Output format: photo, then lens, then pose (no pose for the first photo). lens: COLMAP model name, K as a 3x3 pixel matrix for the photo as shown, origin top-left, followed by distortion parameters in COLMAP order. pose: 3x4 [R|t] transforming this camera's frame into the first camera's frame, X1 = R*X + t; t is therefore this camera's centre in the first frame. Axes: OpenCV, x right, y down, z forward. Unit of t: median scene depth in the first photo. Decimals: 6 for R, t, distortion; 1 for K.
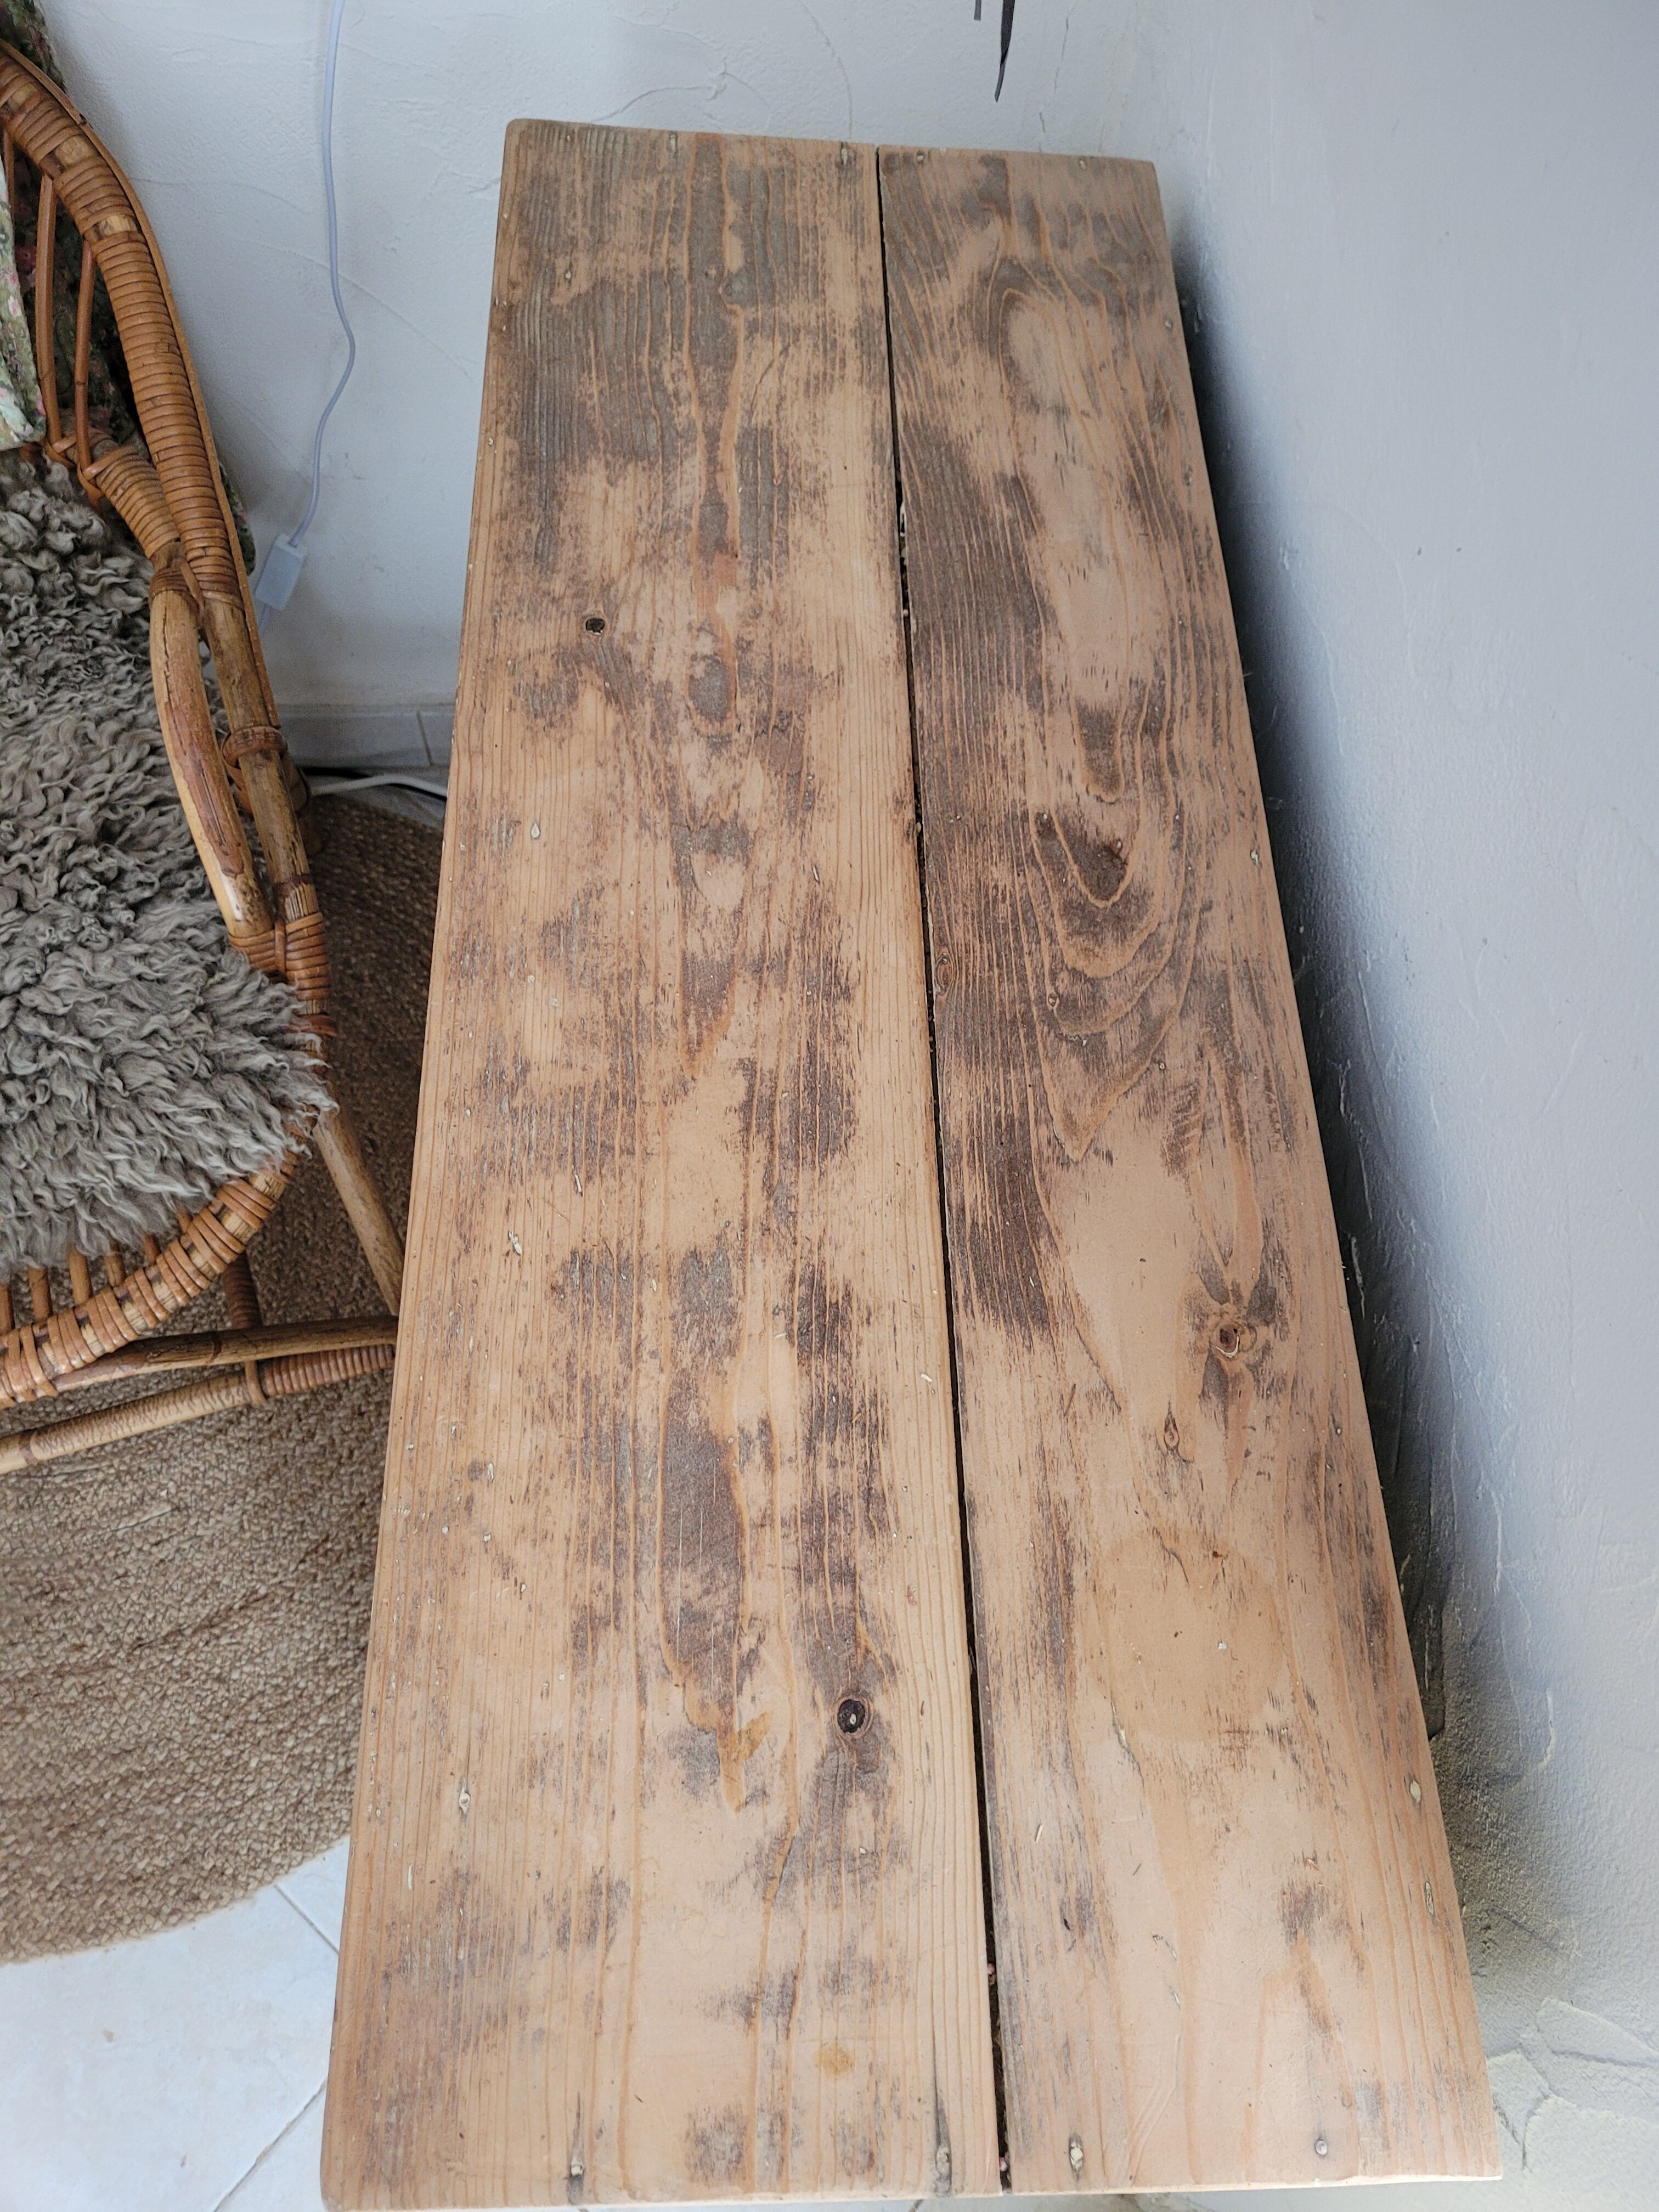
lens RADIAL K [[1726.0, 0, 839.6], [0, 1726.0, 1070.4], [0, 0, 1]] dist [0.037052, -0.049200]
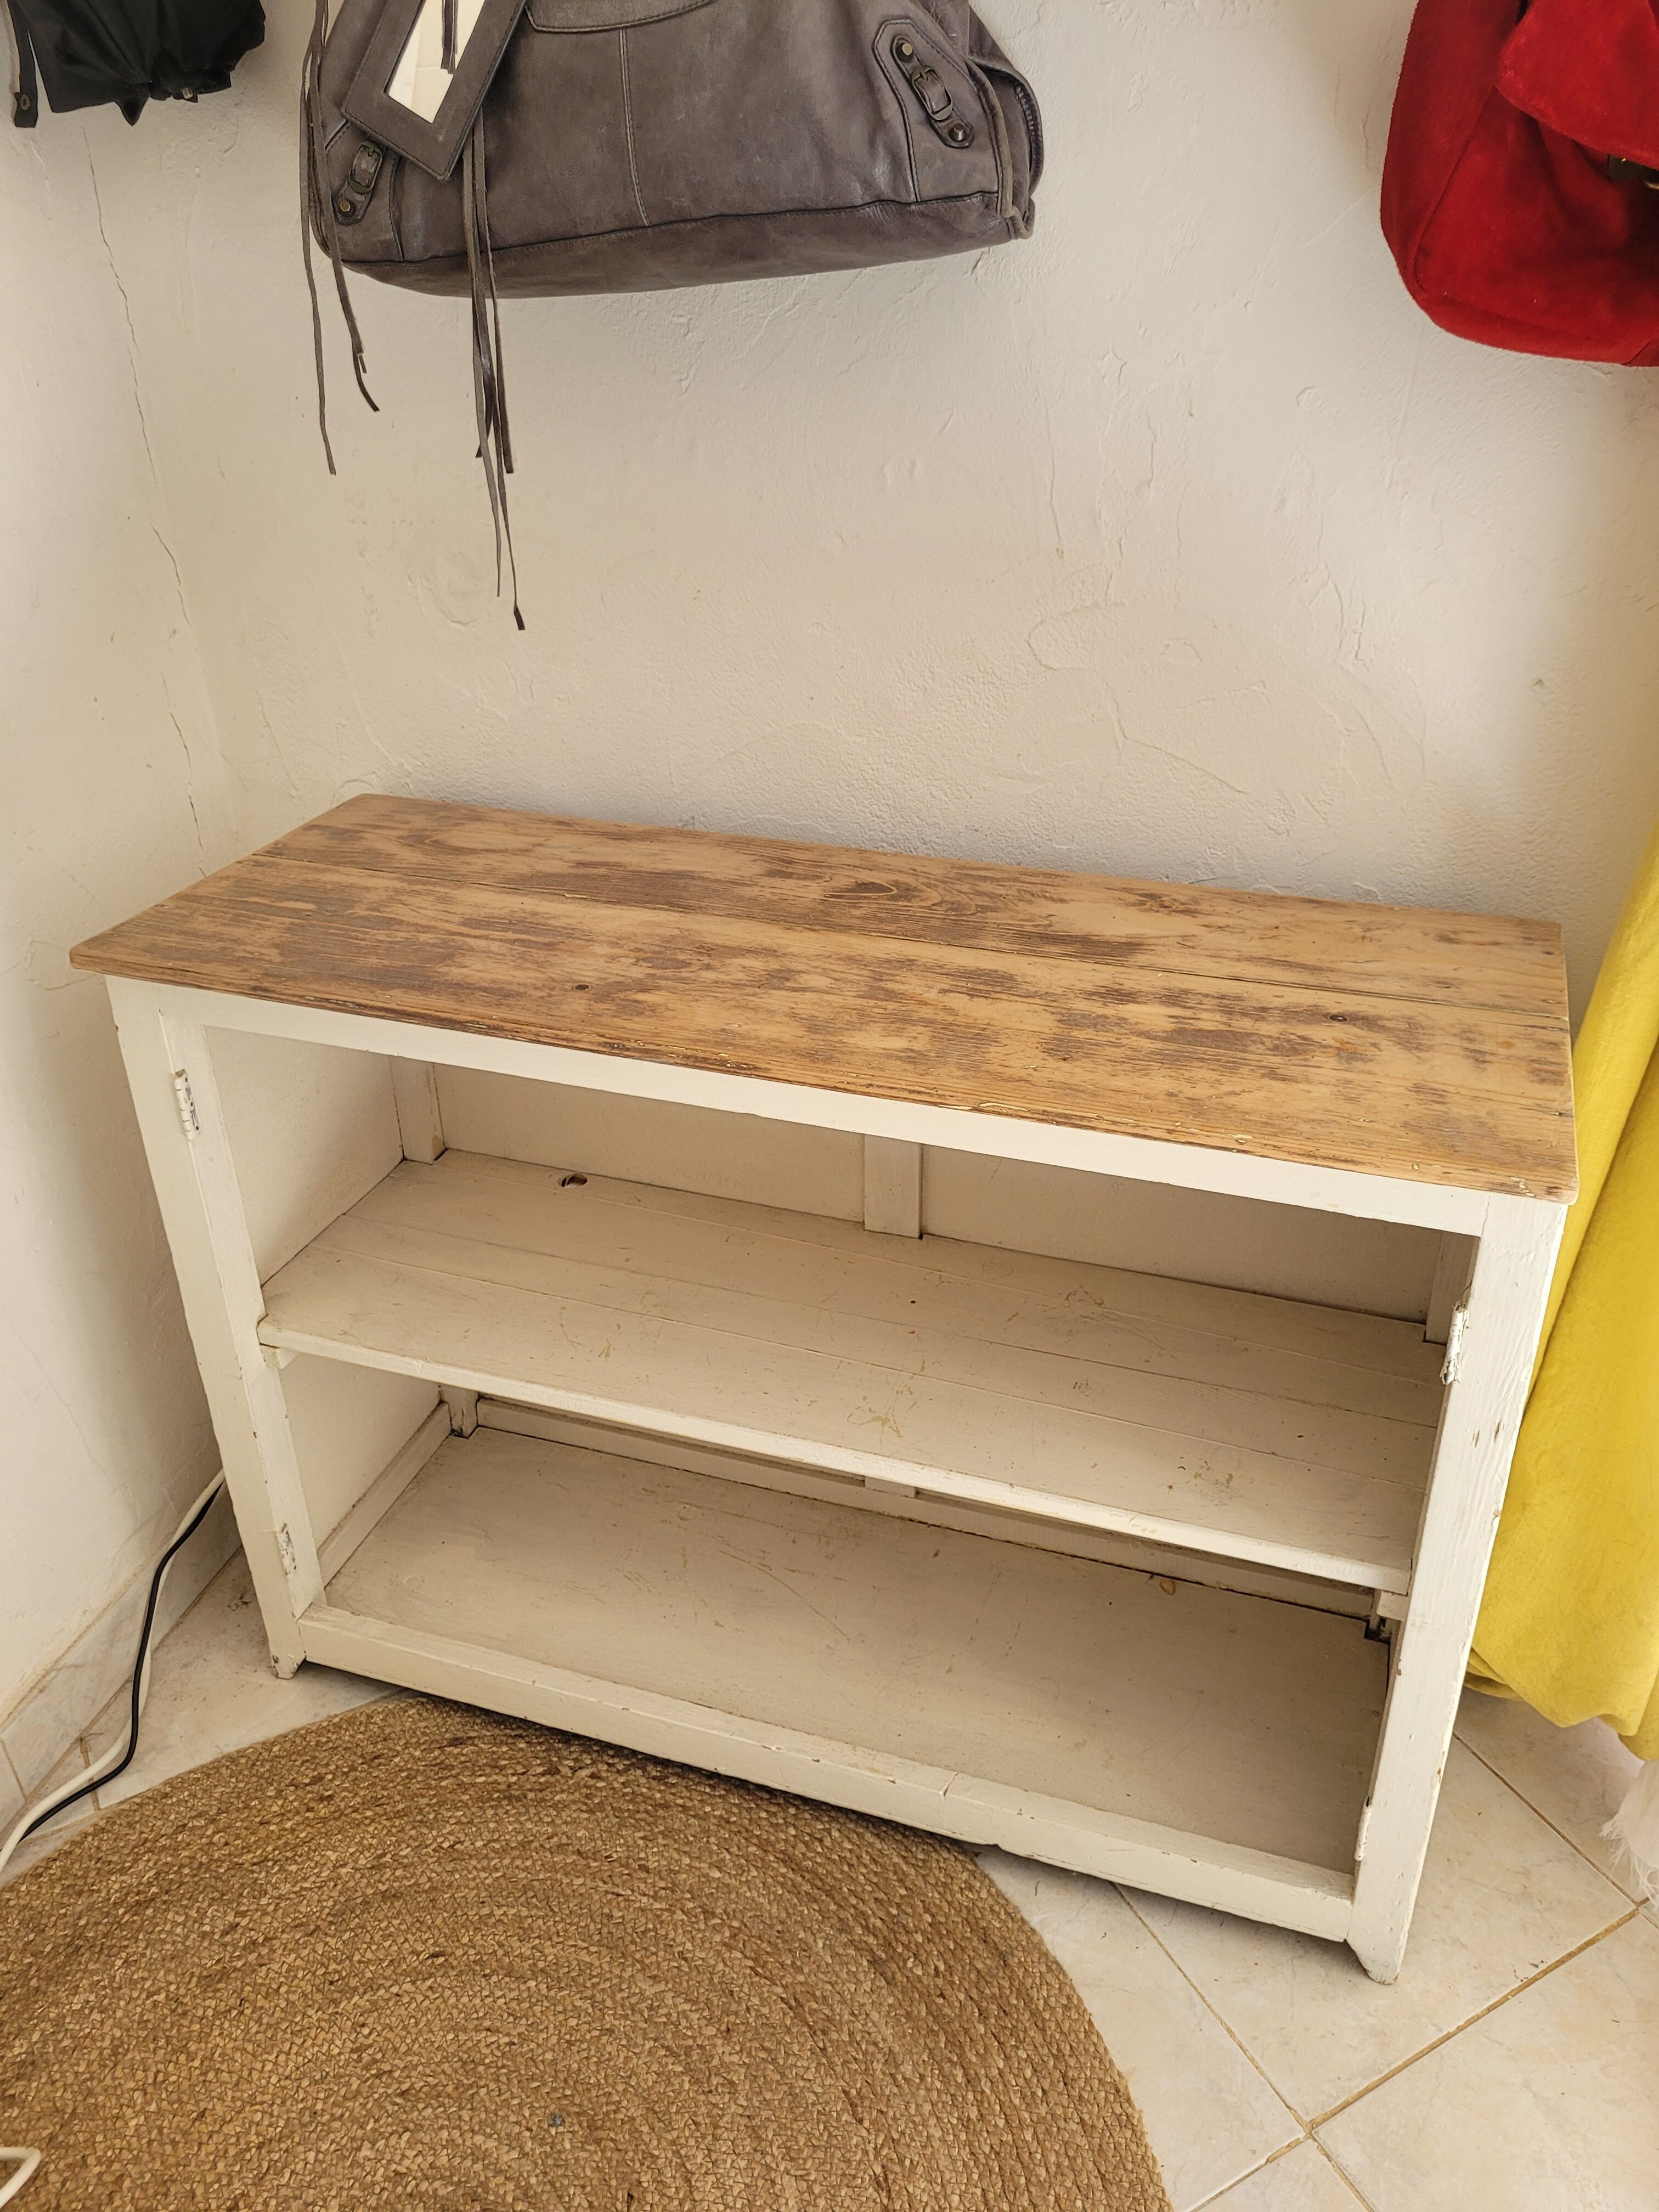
lens RADIAL K [[1721.0, 0, 843.3], [0, 1721.0, 1056.1], [0, 0, 1]] dist [0.046672, -0.073622]
pose [[0.339340, -0.499716, 0.796952, -1.257867], [0.845785, 0.532890, -0.025993, -0.007298], [-0.411699, 0.682870, 0.603483, 0.090992]]
